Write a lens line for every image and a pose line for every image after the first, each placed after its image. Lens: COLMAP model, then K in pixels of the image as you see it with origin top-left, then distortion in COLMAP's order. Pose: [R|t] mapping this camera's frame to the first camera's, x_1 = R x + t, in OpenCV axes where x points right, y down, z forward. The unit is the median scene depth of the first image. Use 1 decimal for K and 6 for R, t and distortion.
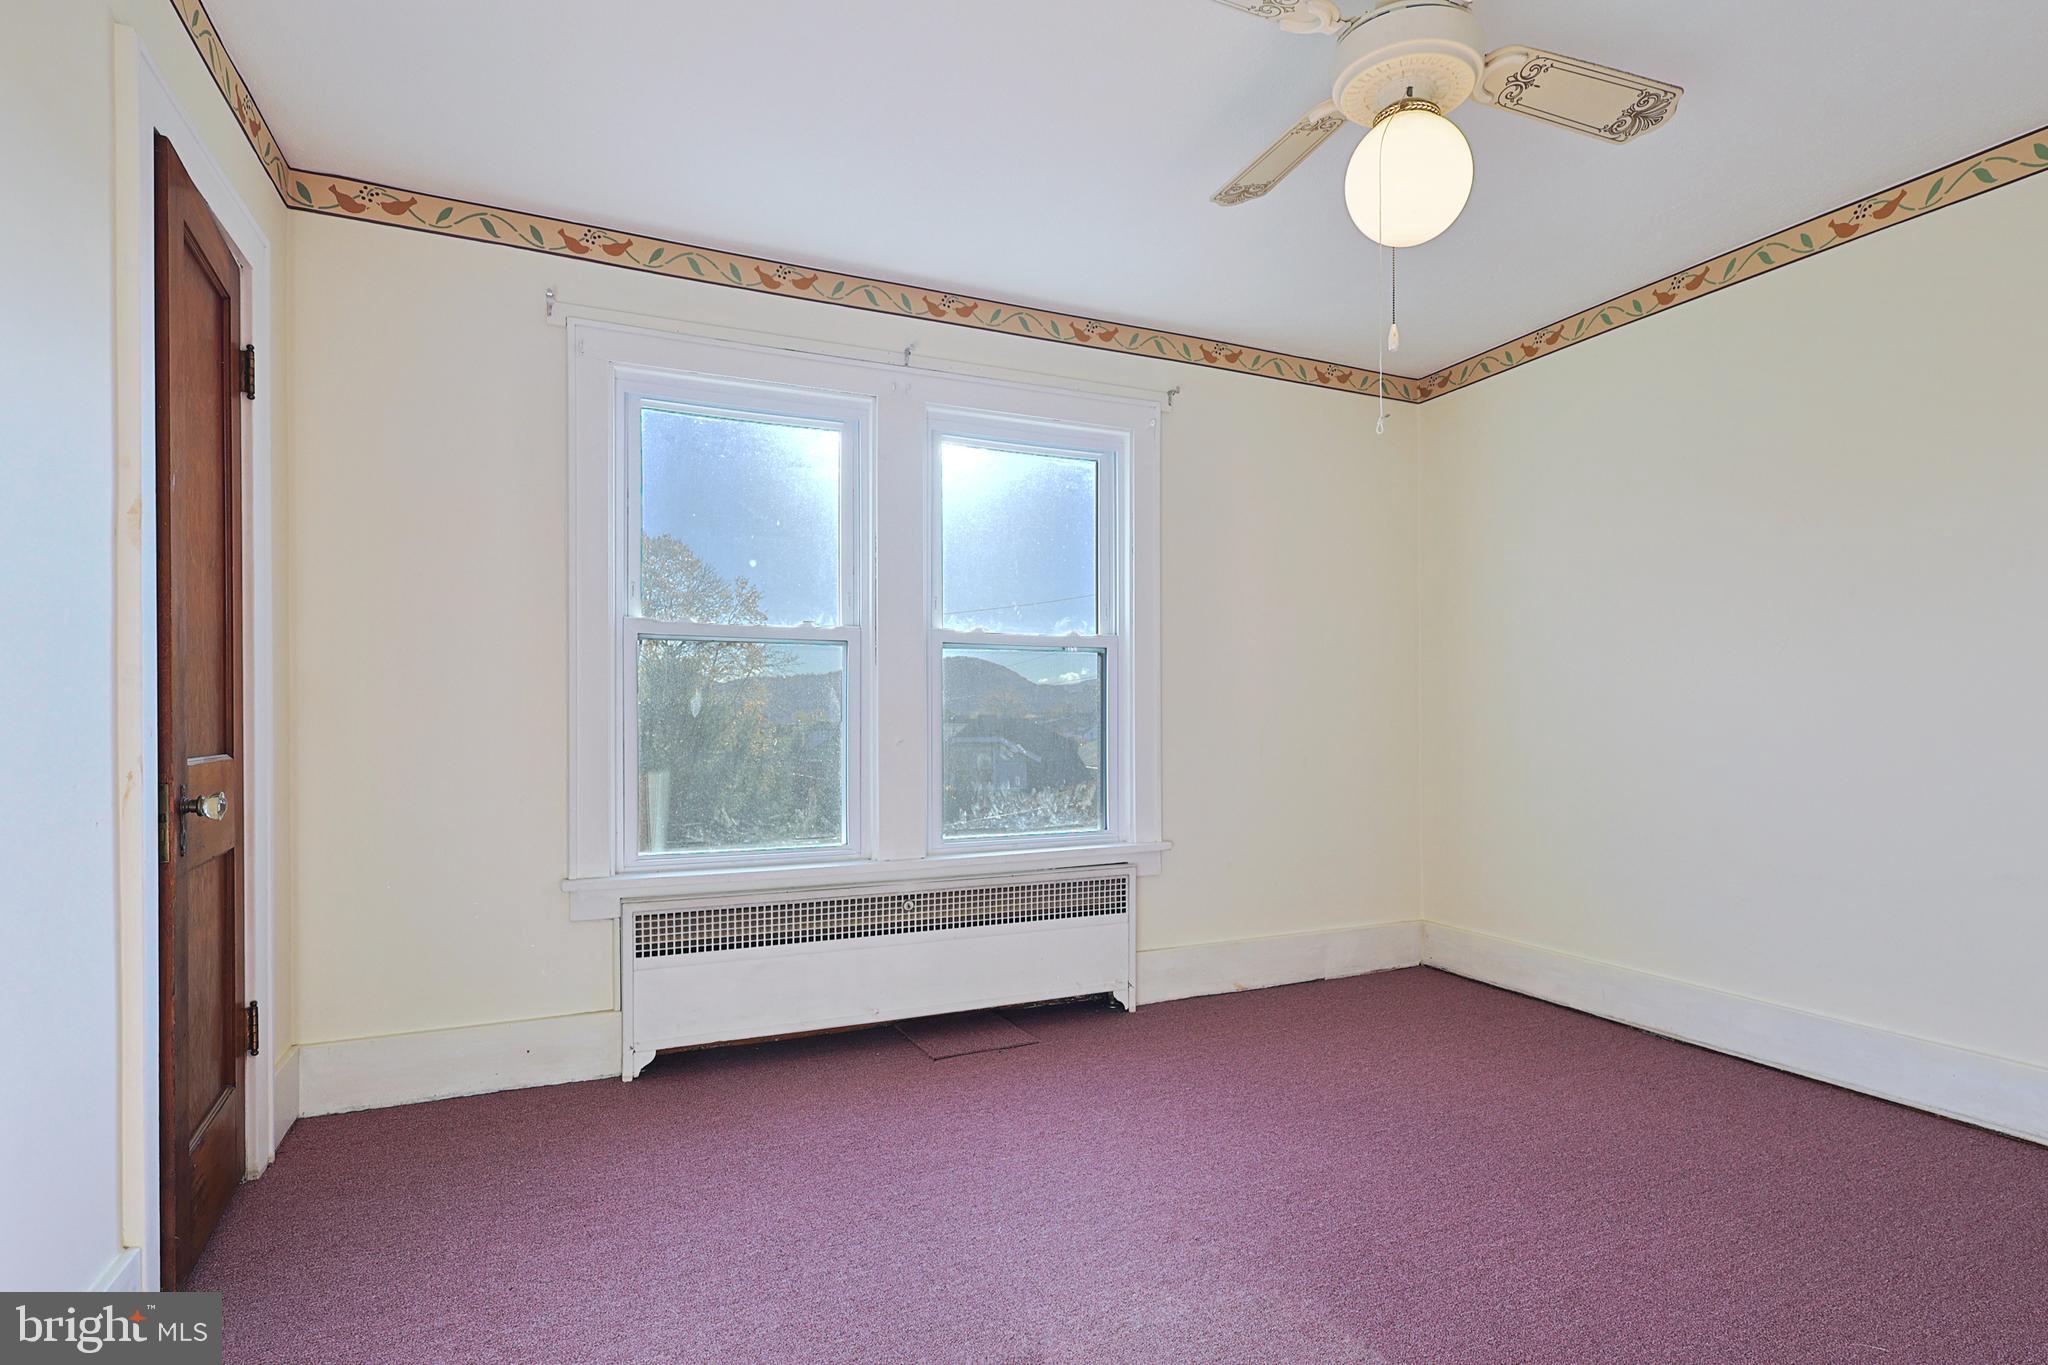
lens RADIAL K [[1059.3, 0, 1078.5], [0, 1059.3, 721.4], [0, 0, 1]] dist [0.004035, 0.002049]
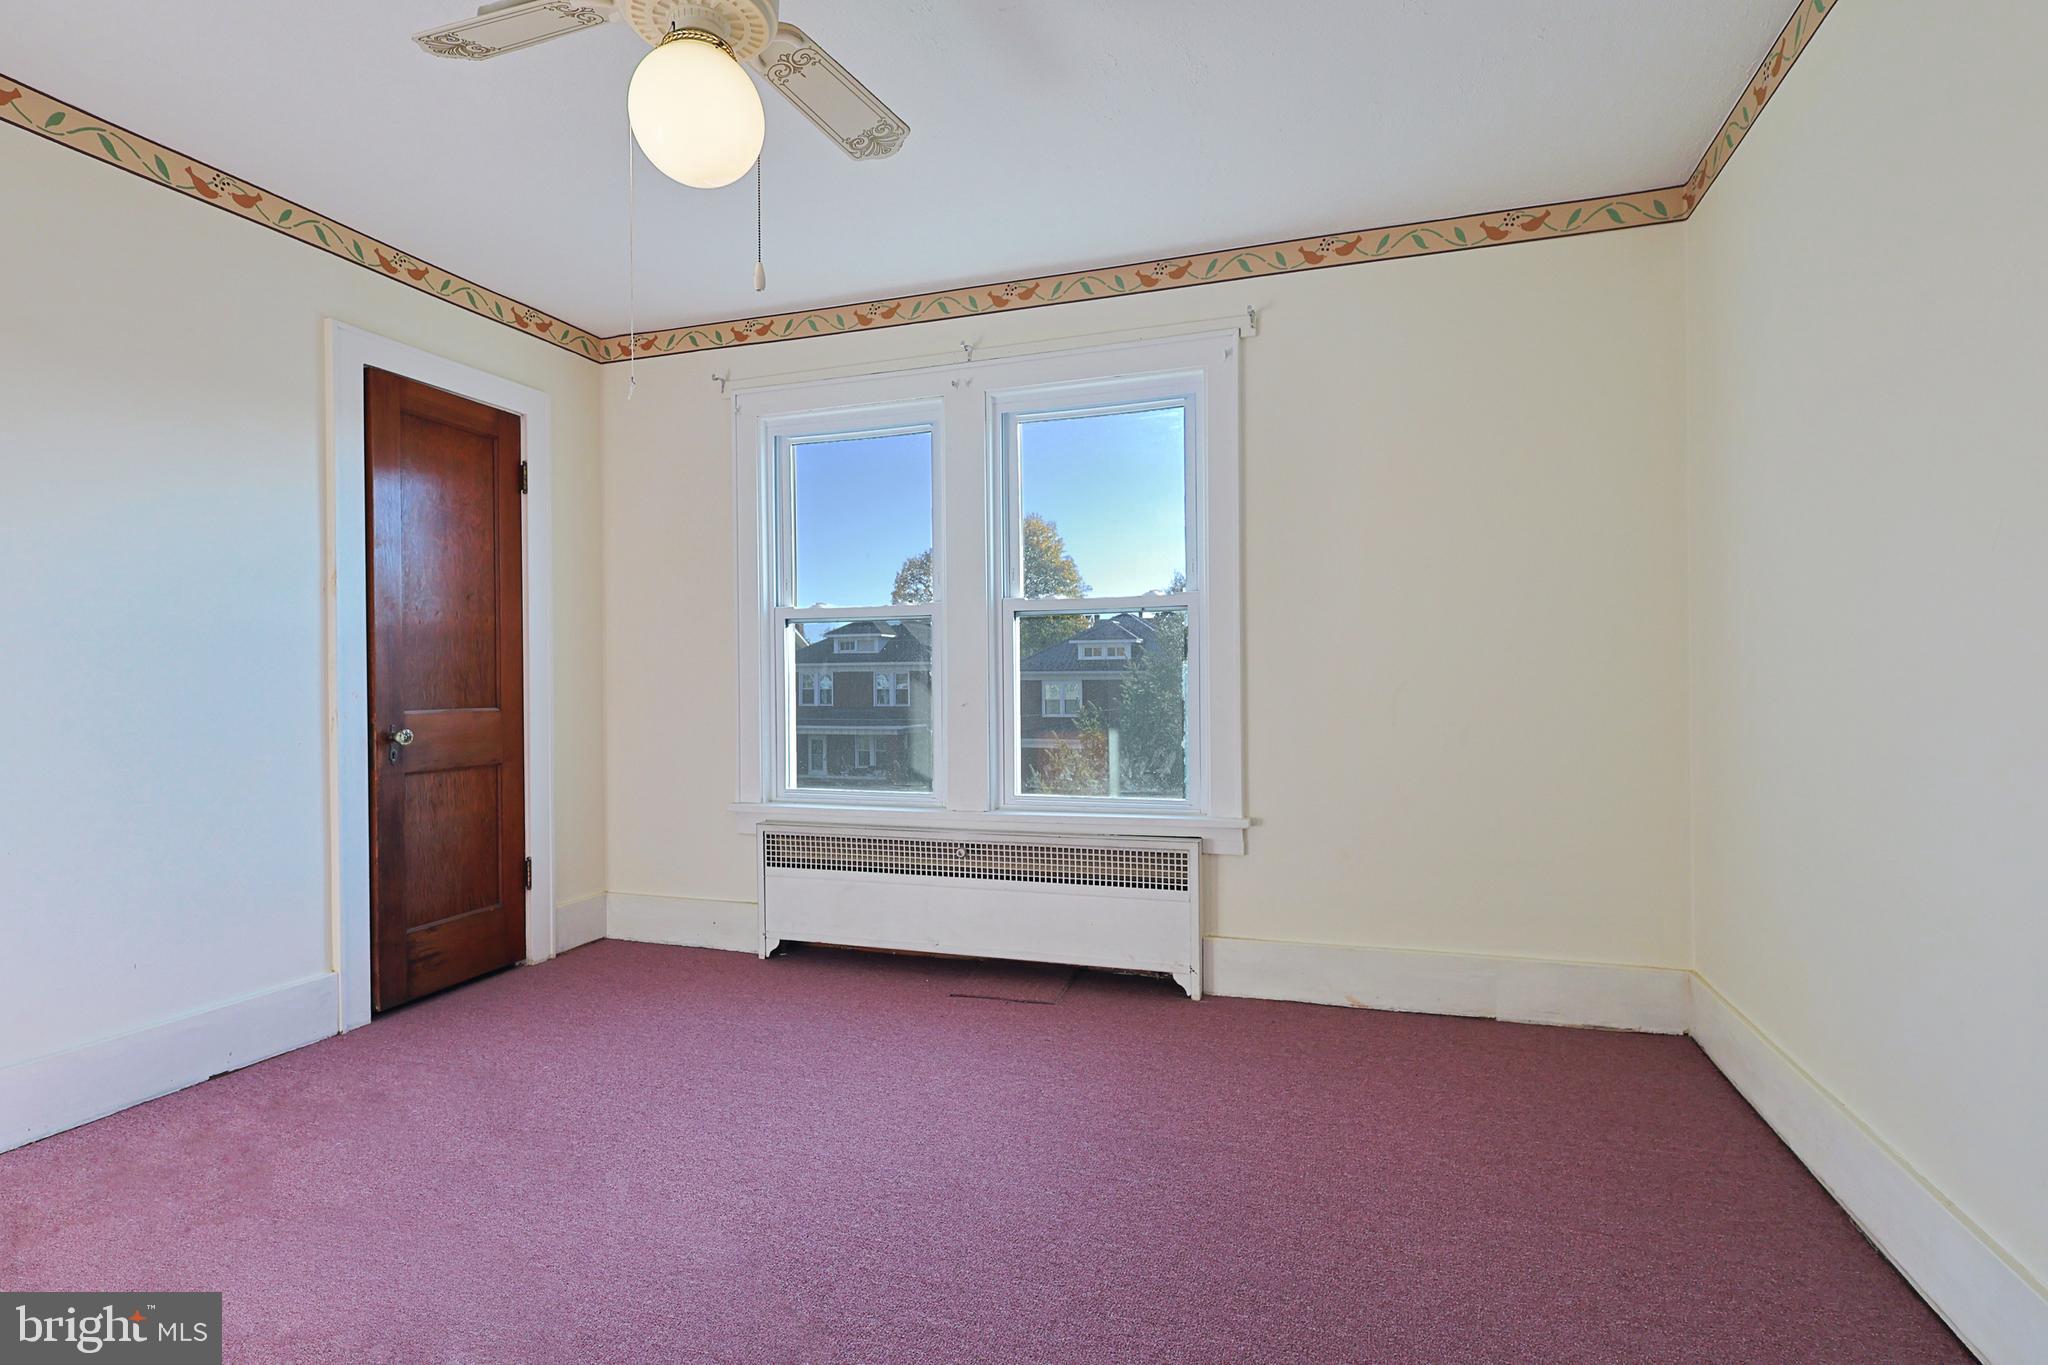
lens RADIAL K [[1005.6, 0, 1024.0], [0, 1005.6, 682.5], [0, 0, 1]] dist [0.000451, 0.000545]
pose [[0.713102, -0.004579, -0.701045, 0.561002], [0.006307, 0.999980, -0.000116, -0.002389], [0.701032, -0.004338, 0.713117, 0.274699]]
